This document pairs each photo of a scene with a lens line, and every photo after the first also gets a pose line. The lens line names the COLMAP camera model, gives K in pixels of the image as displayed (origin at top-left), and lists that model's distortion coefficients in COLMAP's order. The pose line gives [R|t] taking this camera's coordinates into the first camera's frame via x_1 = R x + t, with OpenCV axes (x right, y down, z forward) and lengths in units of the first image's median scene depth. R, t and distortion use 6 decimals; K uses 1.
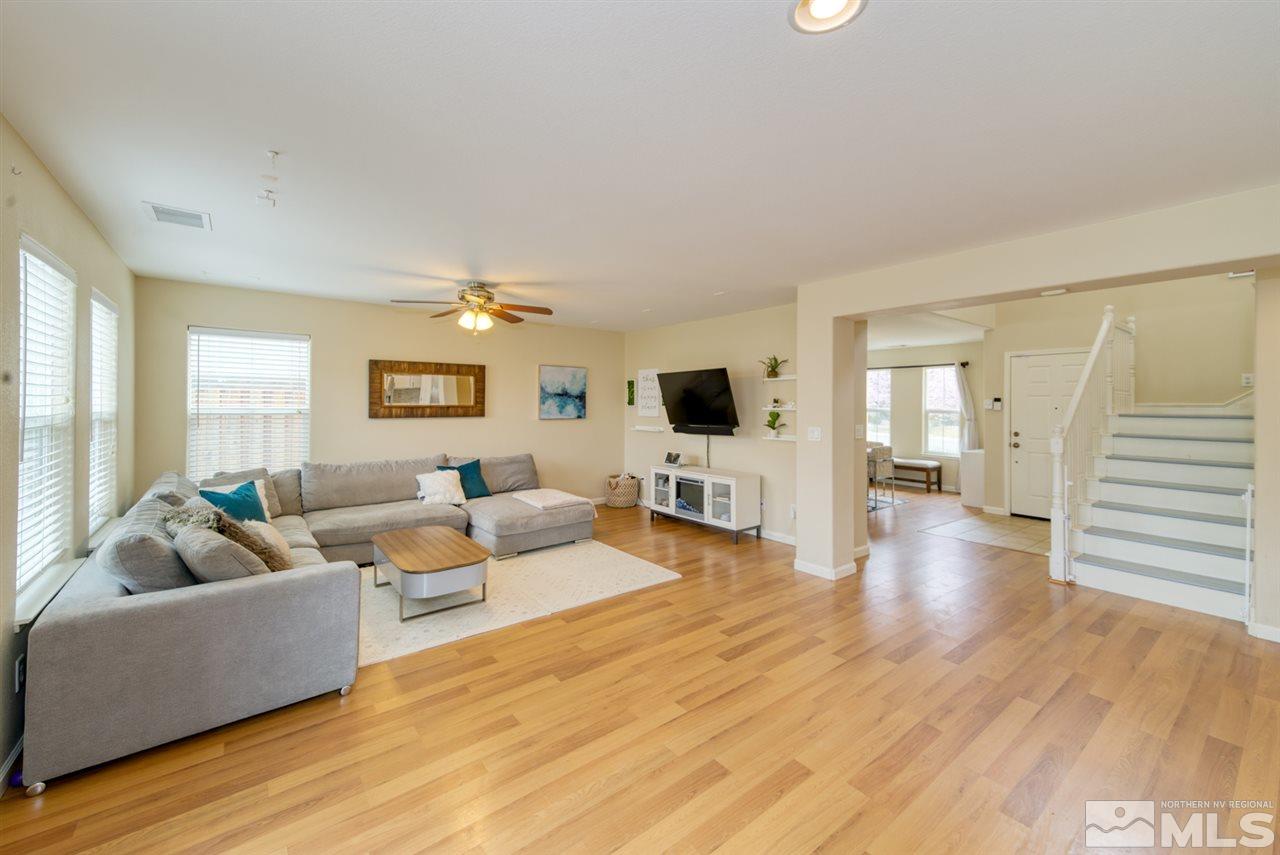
lens RADIAL K [[509.0, 0, 657.7], [0, 509.0, 398.6], [0, 0, 1]] dist [0.028175, 0.000025]
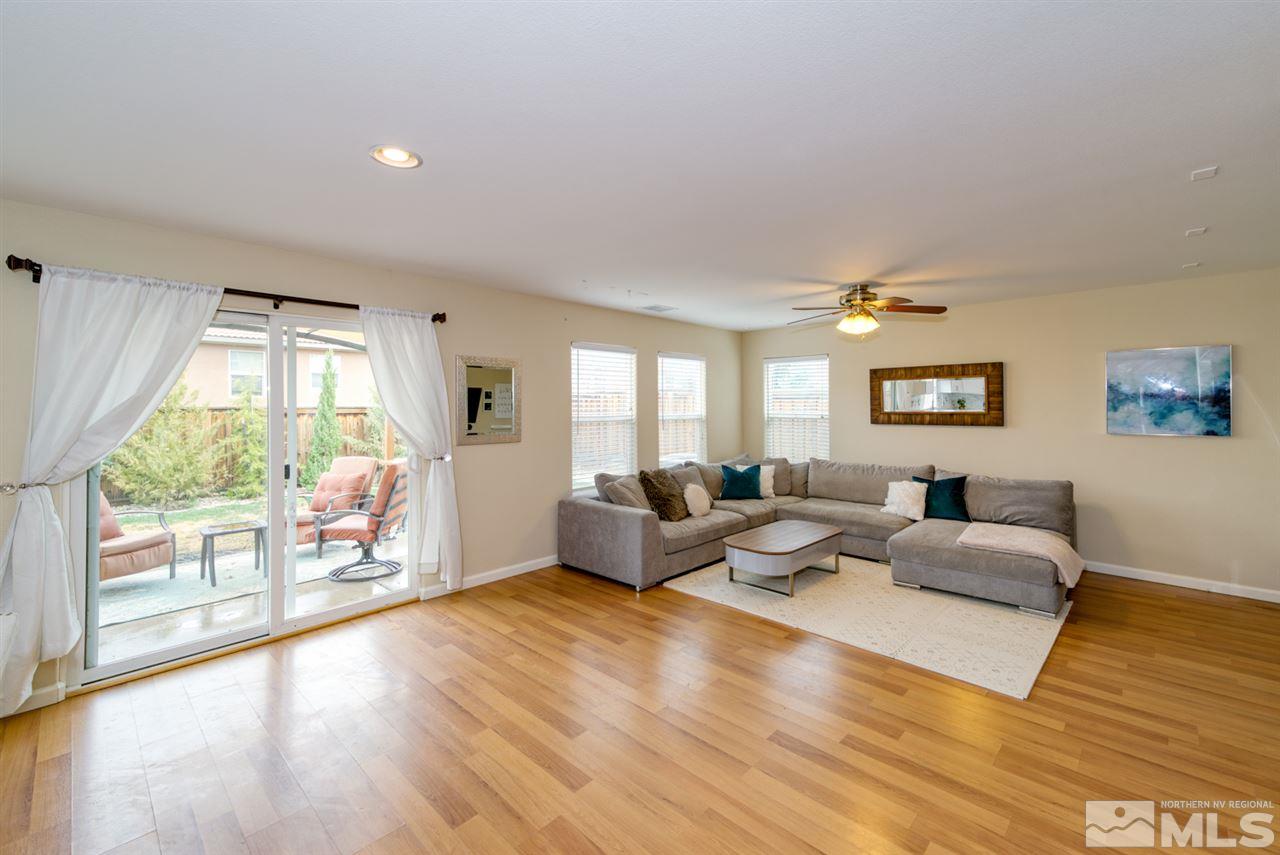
lens RADIAL K [[541.8, 0, 639.3], [0, 541.8, 397.1], [0, 0, 1]] dist [0.034622, 0.000172]
pose [[0.126480, -0.024936, -0.991656, 0.506356], [0.011653, 0.999652, -0.023651, 0.003677], [0.991901, -0.008565, 0.126727, 0.371466]]
